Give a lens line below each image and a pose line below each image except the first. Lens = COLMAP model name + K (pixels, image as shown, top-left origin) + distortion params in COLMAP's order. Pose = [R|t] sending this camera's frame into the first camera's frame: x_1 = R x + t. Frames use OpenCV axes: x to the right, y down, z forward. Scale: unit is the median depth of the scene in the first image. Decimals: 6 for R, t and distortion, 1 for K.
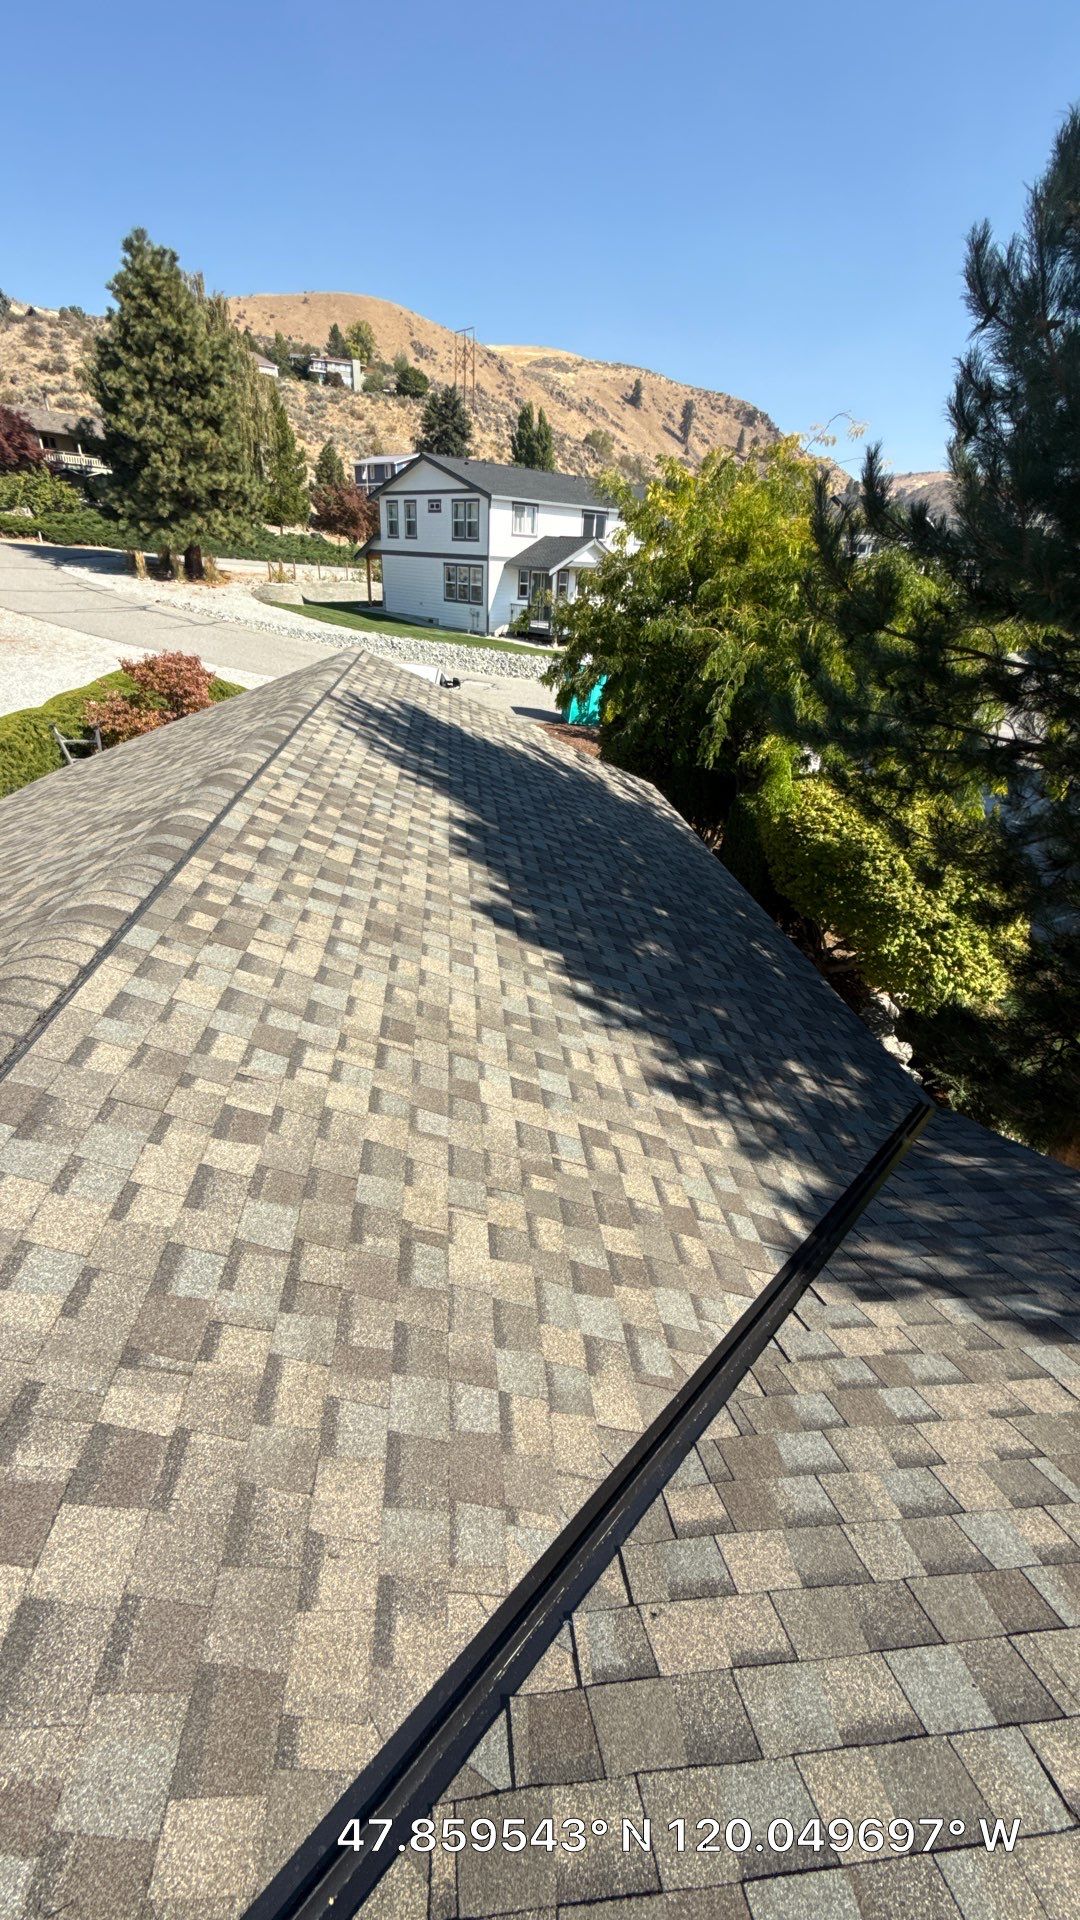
lens RADIAL K [[764.4, 0, 540.0], [0, 764.4, 960.0], [0, 0, 1]] dist [-0.000253, -0.000327]
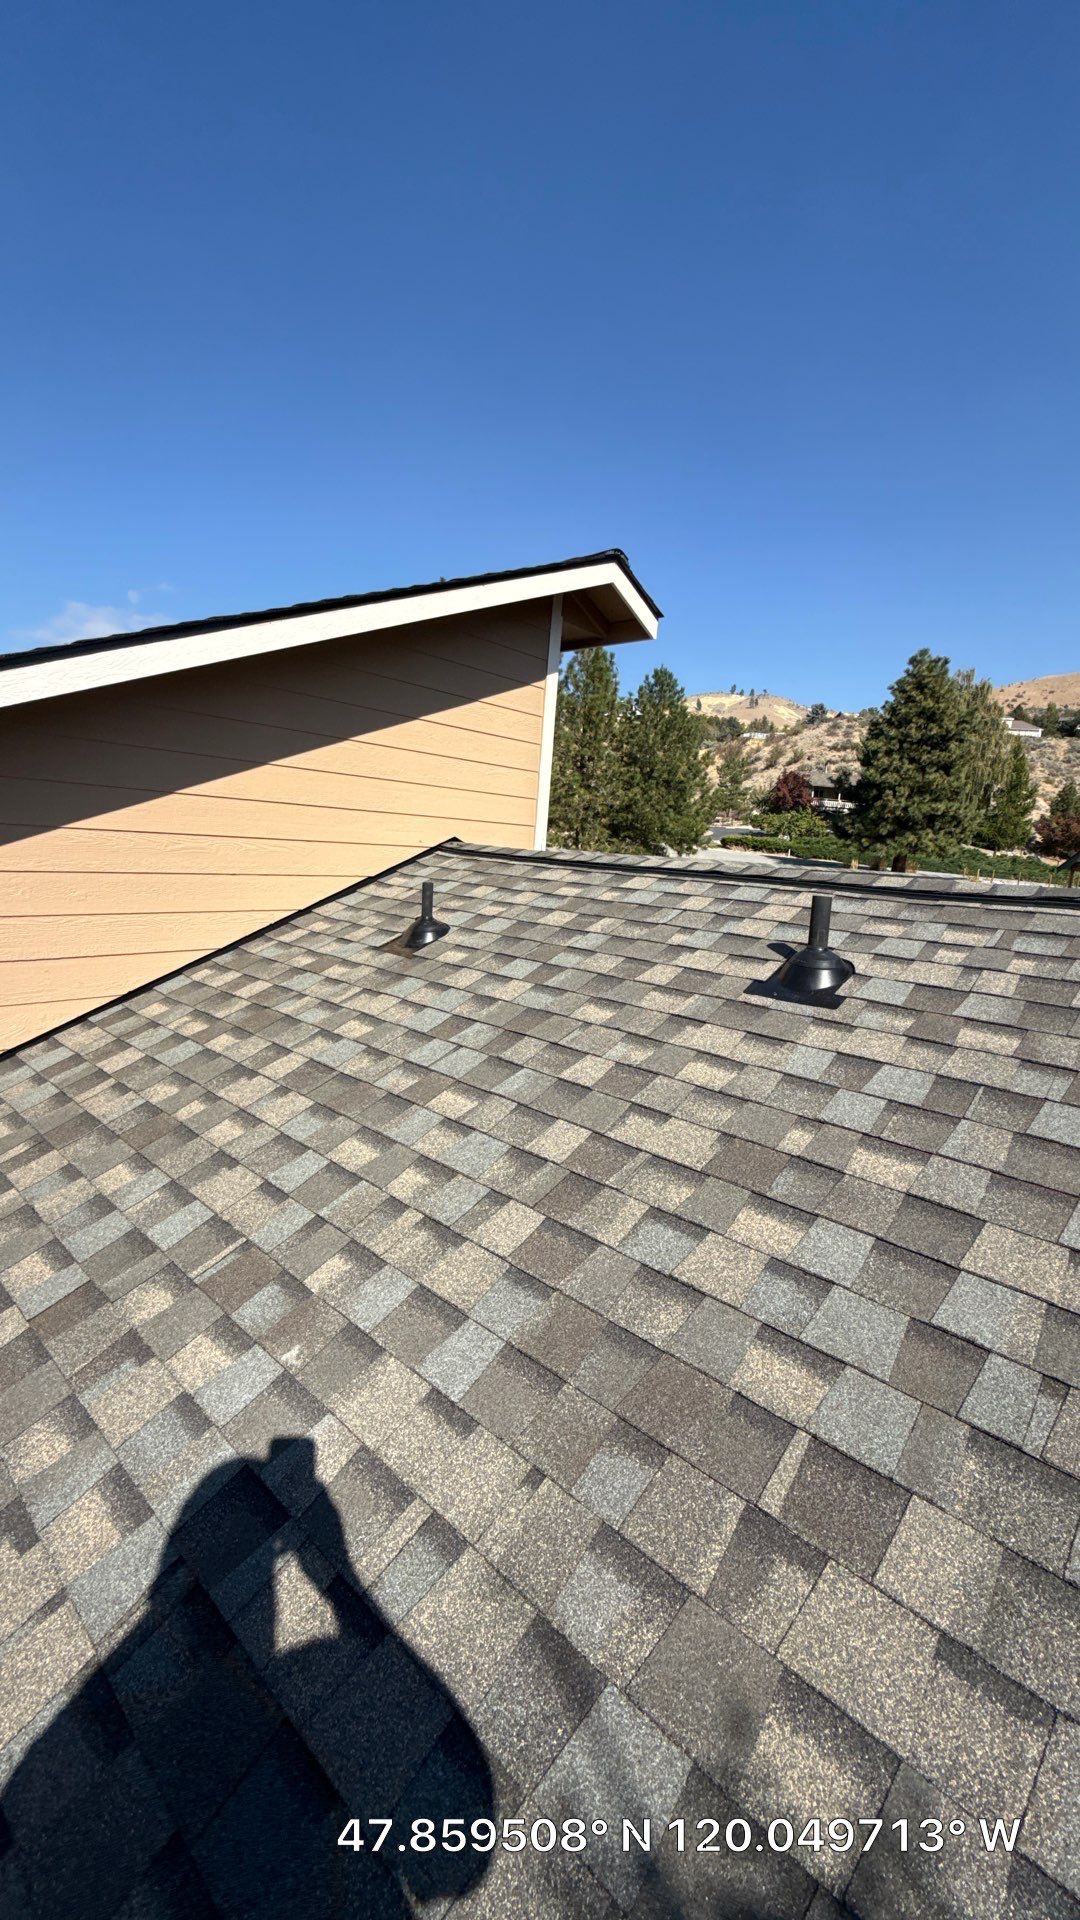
lens RADIAL K [[764.4, 0, 540.0], [0, 764.4, 960.0], [0, 0, 1]] dist [-0.000253, -0.000327]
pose [[0.667156, 0.110564, -0.736668, 0.072560], [-0.380713, 0.900621, -0.209618, 0.074517], [0.640282, 0.420307, 0.642947, -0.067889]]
